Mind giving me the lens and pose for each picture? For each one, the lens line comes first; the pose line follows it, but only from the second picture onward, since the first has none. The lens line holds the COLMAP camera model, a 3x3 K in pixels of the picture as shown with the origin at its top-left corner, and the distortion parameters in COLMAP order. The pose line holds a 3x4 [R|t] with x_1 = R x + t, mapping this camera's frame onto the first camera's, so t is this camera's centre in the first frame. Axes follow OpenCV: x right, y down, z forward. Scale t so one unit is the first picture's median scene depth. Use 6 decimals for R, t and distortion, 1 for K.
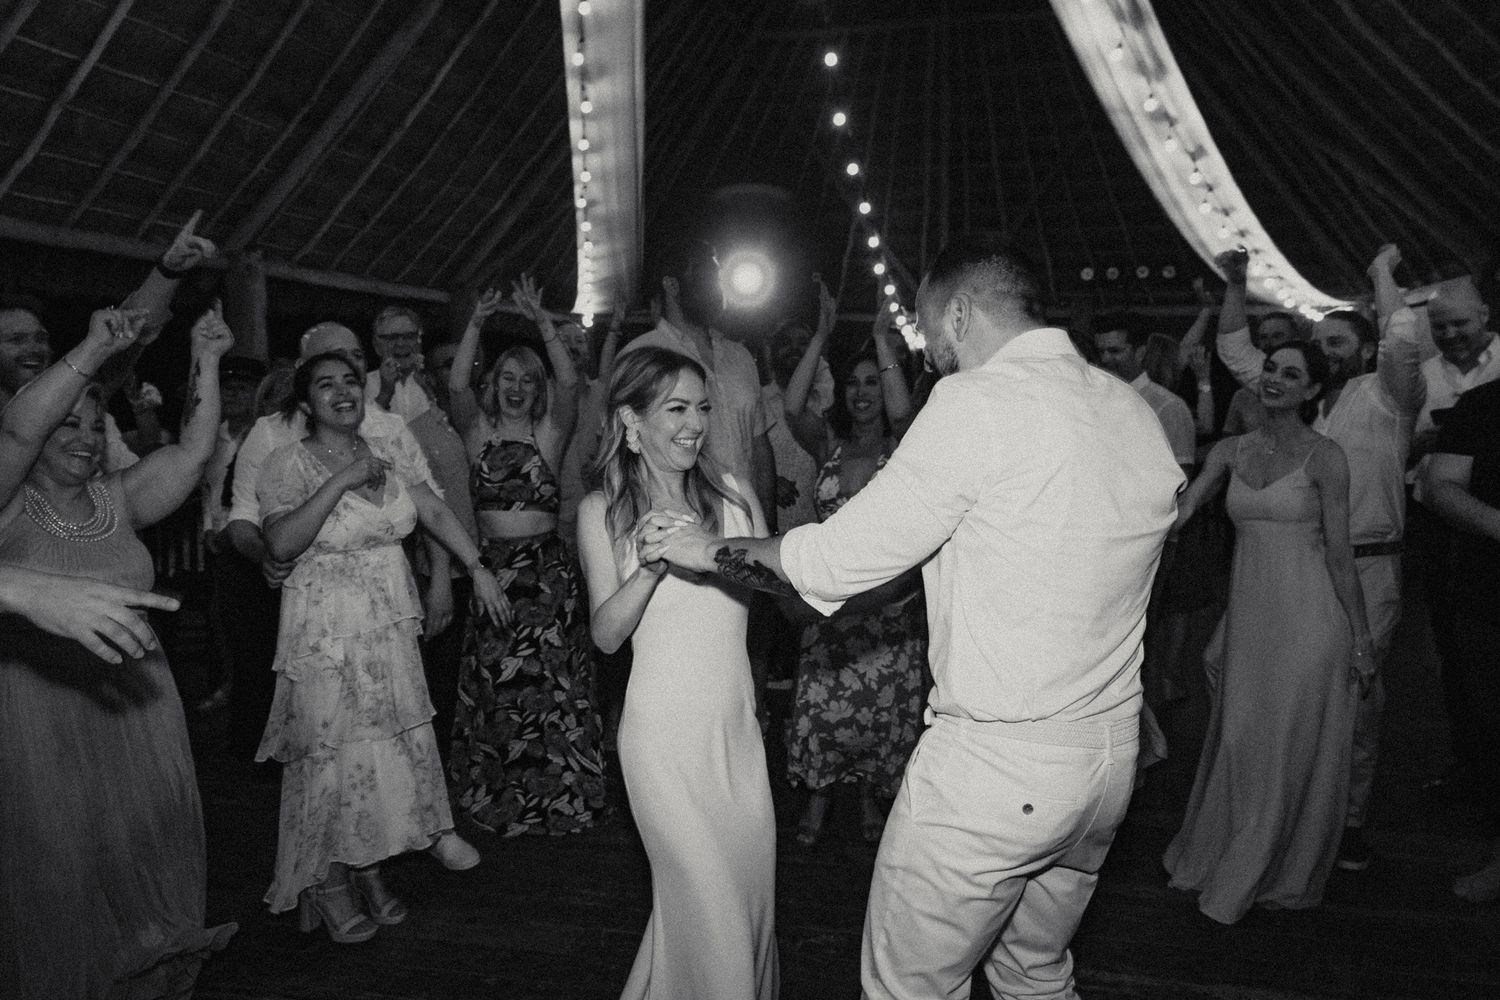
lens RADIAL K [[1186.3, 0, 750.0], [0, 1186.3, 500.0], [0, 0, 1]] dist [0.007002, 0.002144]
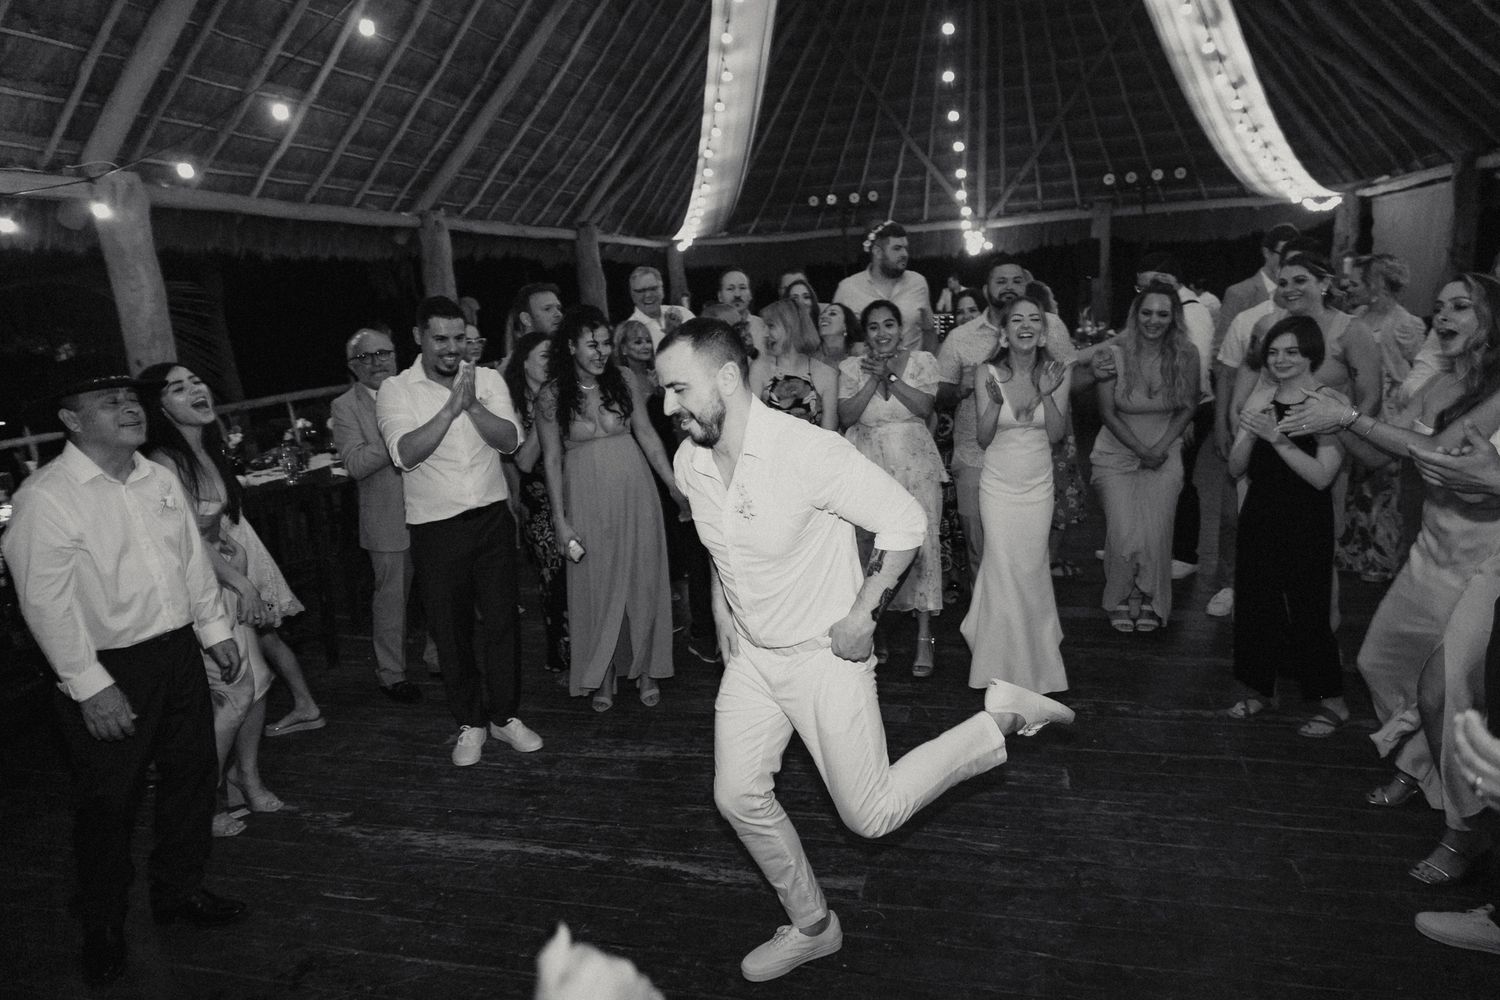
lens RADIAL K [[1028.6, 0, 750.0], [0, 1028.6, 500.0], [0, 0, 1]] dist [0.009367, -0.000004]
pose [[0.998365, -0.050692, -0.026395, -0.085789], [0.053326, 0.992370, 0.111169, -0.016155], [0.020558, -0.112395, 0.993451, -0.065128]]
